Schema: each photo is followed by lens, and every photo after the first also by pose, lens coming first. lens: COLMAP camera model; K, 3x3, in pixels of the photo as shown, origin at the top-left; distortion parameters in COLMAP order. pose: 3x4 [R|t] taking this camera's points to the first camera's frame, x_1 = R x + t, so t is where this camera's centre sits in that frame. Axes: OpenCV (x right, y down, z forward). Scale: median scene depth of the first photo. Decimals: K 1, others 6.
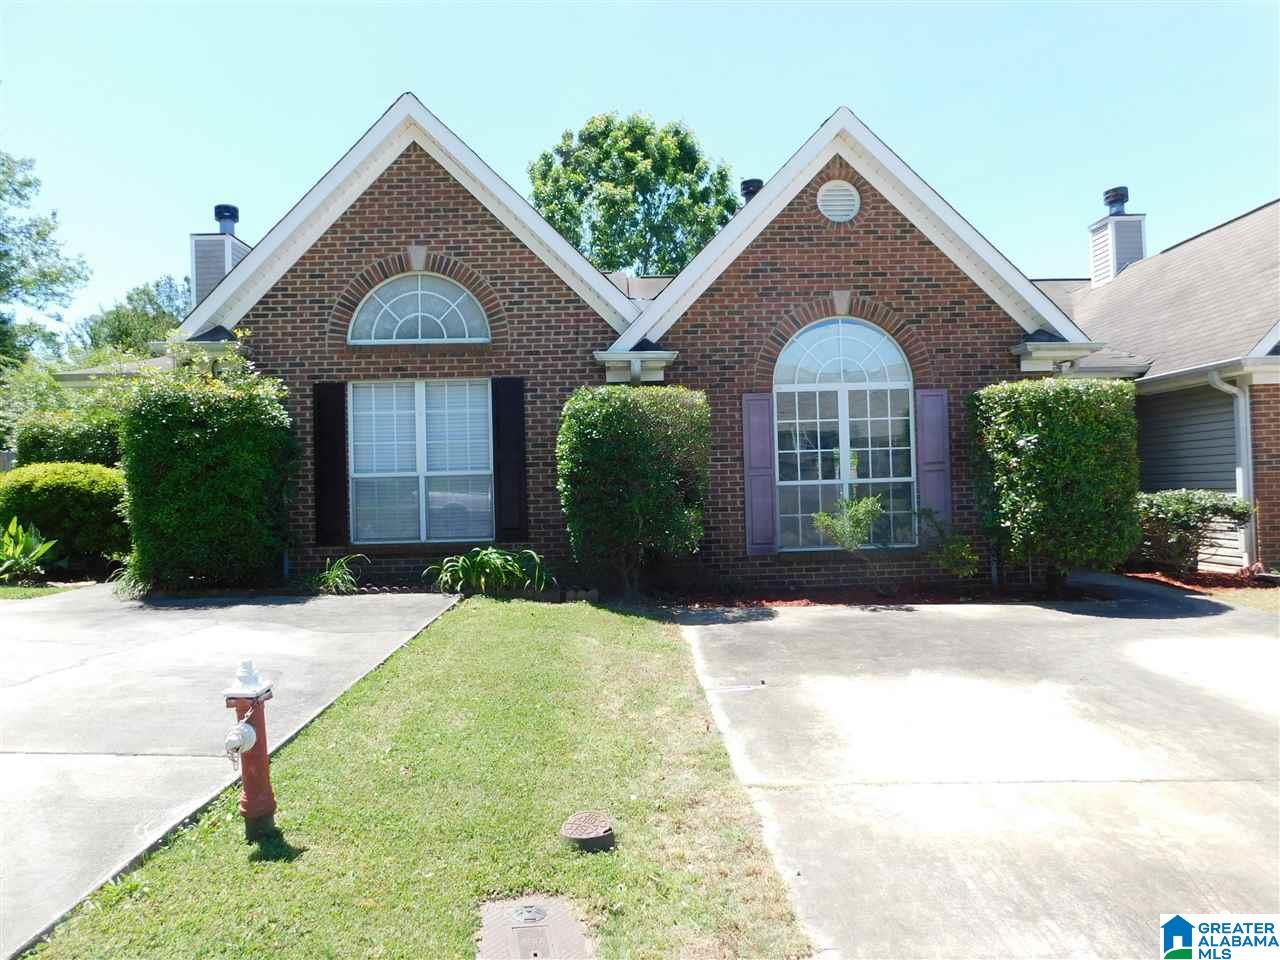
lens RADIAL K [[846.3, 0, 635.8], [0, 846.3, 476.6], [0, 0, 1]] dist [-0.063442, 0.058506]
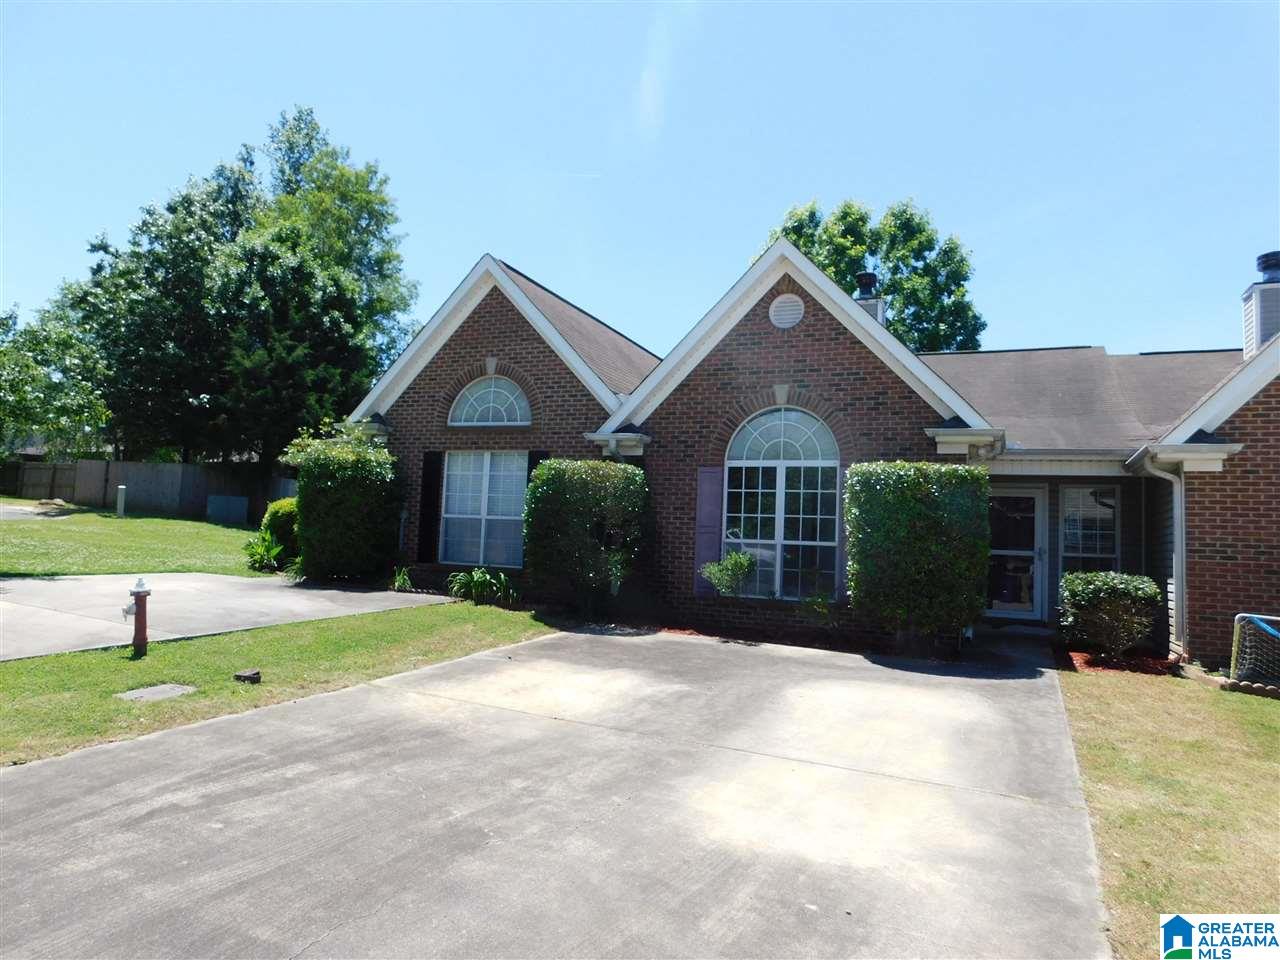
lens RADIAL K [[846.3, 0, 635.8], [0, 846.3, 476.6], [0, 0, 1]] dist [-0.063442, 0.058506]
pose [[0.904268, 0.033372, -0.425659, 0.575705], [-0.062605, 0.996529, -0.054869, -0.008870], [0.422350, 0.076265, 0.903219, -0.177495]]
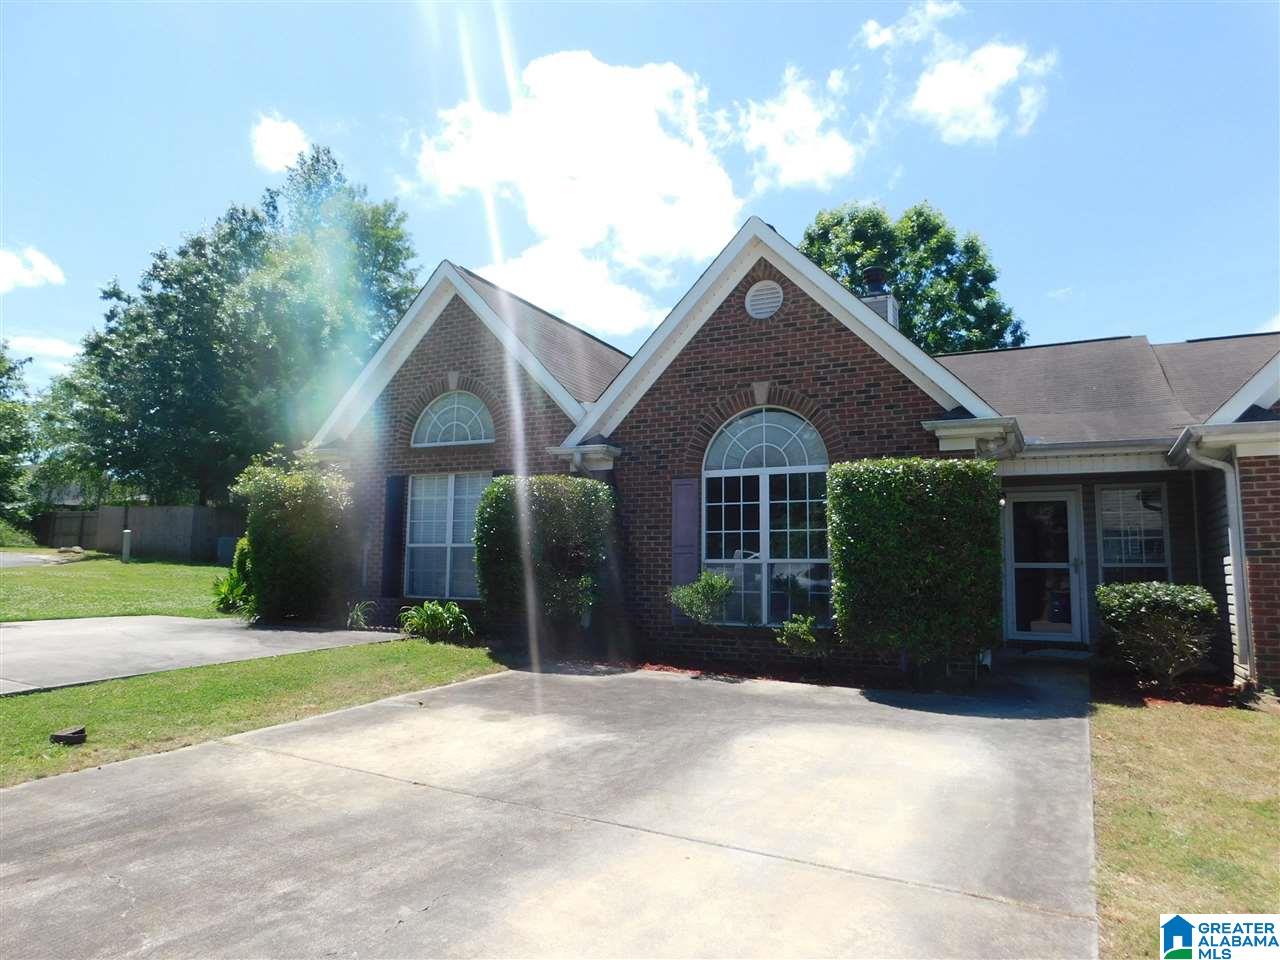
lens RADIAL K [[846.3, 0, 635.8], [0, 846.3, 476.6], [0, 0, 1]] dist [-0.063442, 0.058506]
pose [[0.878652, -0.017436, -0.477144, 0.614017], [-0.029847, 0.995373, -0.091336, 0.001652], [0.476528, 0.094494, 0.874066, -0.003458]]
